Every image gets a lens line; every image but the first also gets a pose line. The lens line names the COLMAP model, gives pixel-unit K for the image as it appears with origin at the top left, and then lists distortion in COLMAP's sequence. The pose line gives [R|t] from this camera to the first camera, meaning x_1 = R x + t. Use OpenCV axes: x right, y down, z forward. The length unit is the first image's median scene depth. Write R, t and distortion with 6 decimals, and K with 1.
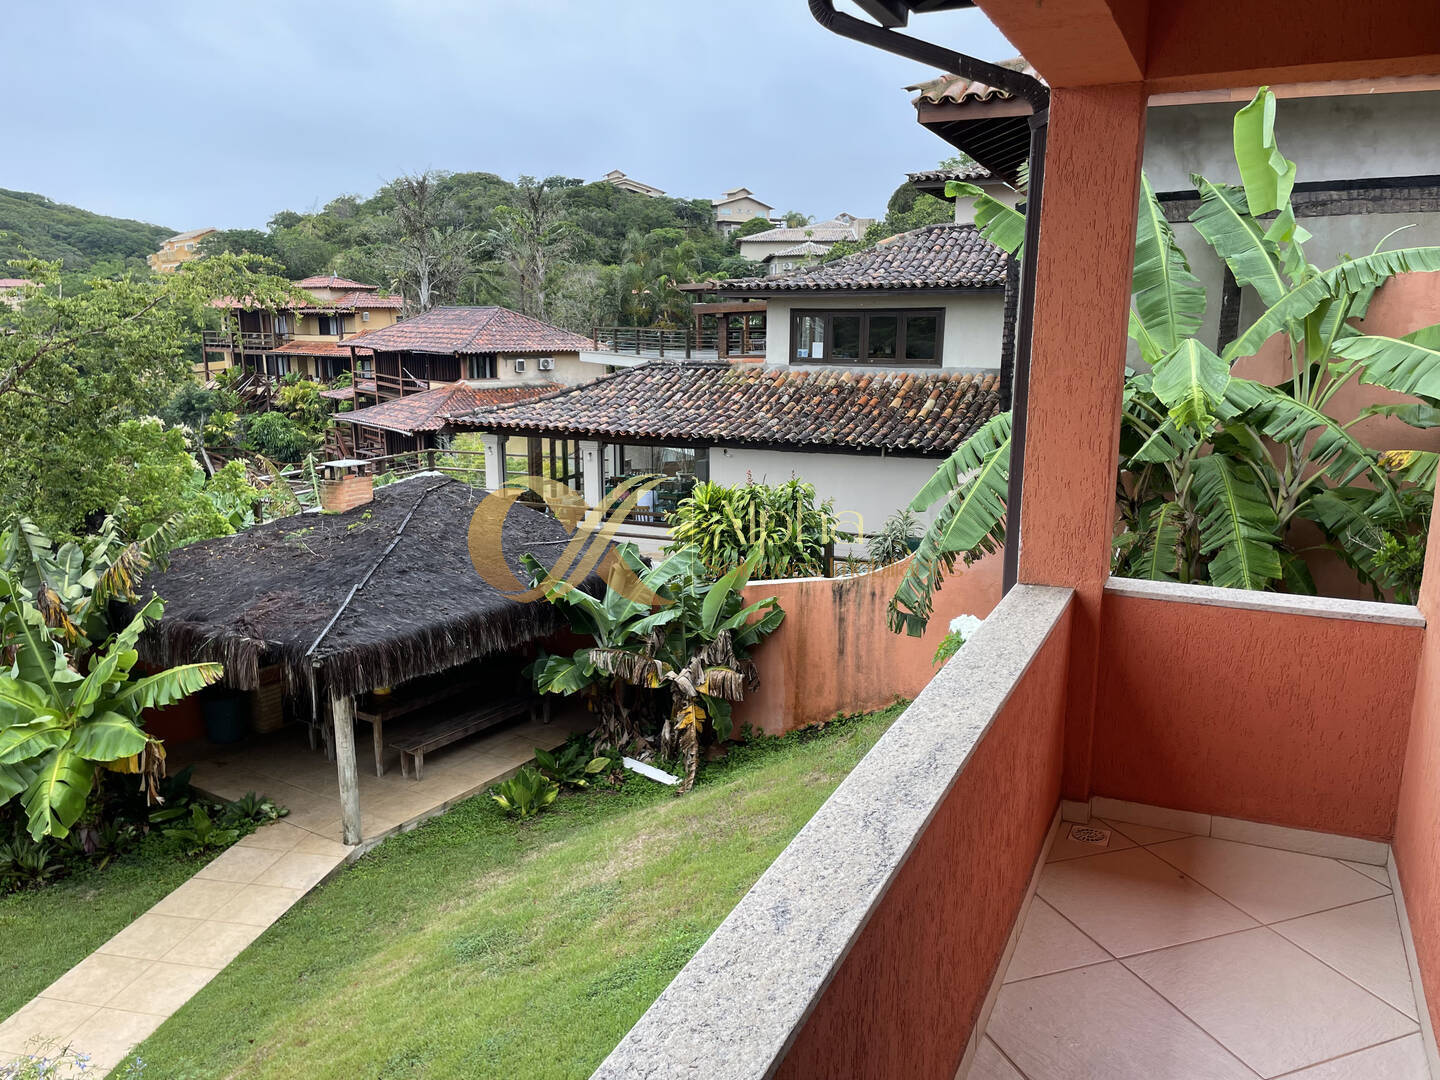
lens RADIAL K [[1082.0, 0, 720.0], [0, 1082.0, 540.0], [0, 0, 1]] dist [0.120076, -0.131211]
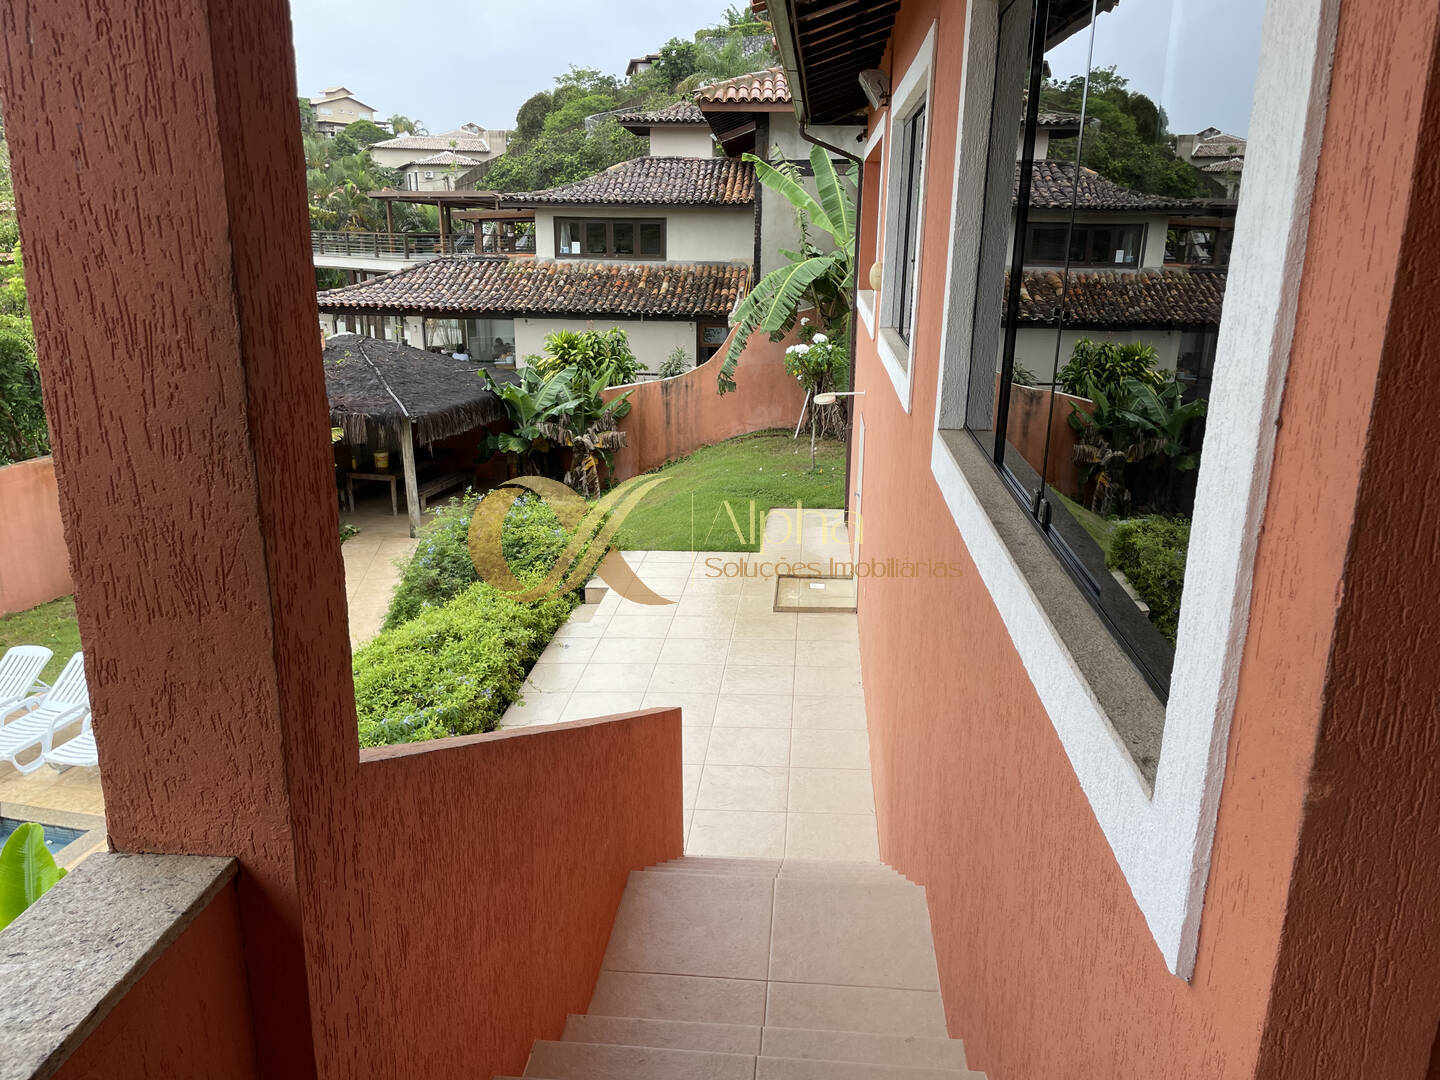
lens RADIAL K [[1082.0, 0, 720.0], [0, 1082.0, 540.0], [0, 0, 1]] dist [0.120076, -0.131211]
pose [[0.936296, -0.090199, 0.339432, -0.424946], [0.064380, 0.994161, 0.086597, 0.149262], [-0.345261, -0.059228, 0.936636, -0.666341]]
